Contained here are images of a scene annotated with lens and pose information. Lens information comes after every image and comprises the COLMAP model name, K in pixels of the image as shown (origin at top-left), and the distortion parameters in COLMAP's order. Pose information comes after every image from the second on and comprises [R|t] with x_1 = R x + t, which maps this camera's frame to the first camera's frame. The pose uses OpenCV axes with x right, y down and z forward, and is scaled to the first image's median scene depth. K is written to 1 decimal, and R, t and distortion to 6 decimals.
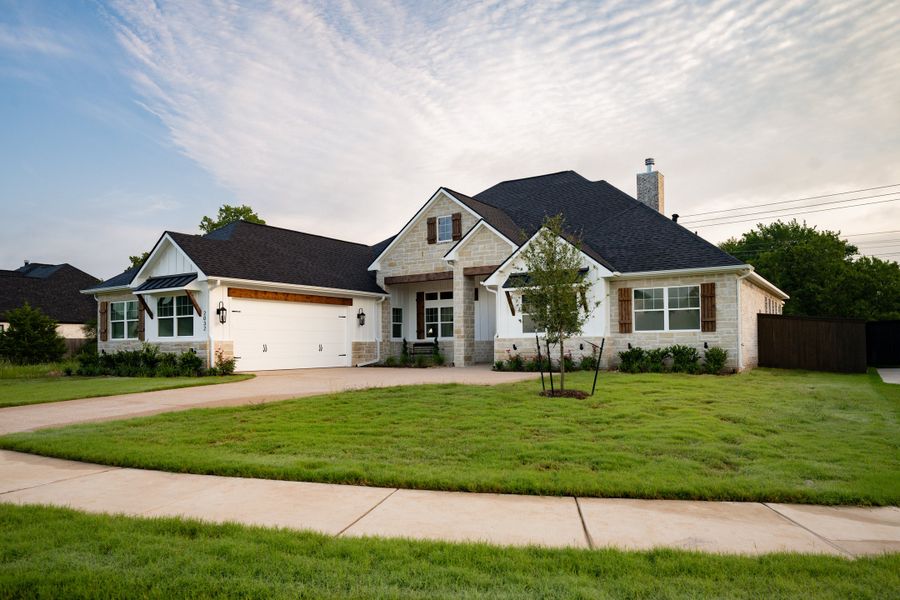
lens RADIAL K [[611.9, 0, 492.3], [0, 611.9, 335.7], [0, 0, 1]] dist [-0.057306, 0.024583]
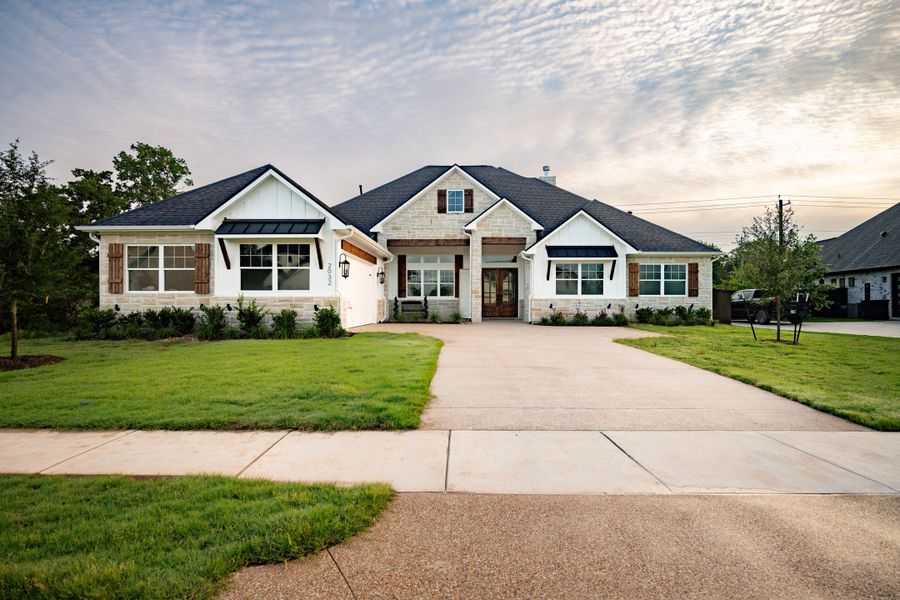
lens RADIAL K [[474.6, 0, 453.1], [0, 474.6, 306.2], [0, 0, 1]] dist [-0.025226, 0.008958]
pose [[0.870747, 0.008848, 0.491651, -0.599707], [-0.018345, 0.999727, 0.014500, 0.008489], [-0.491388, -0.021645, 0.870672, 0.271596]]
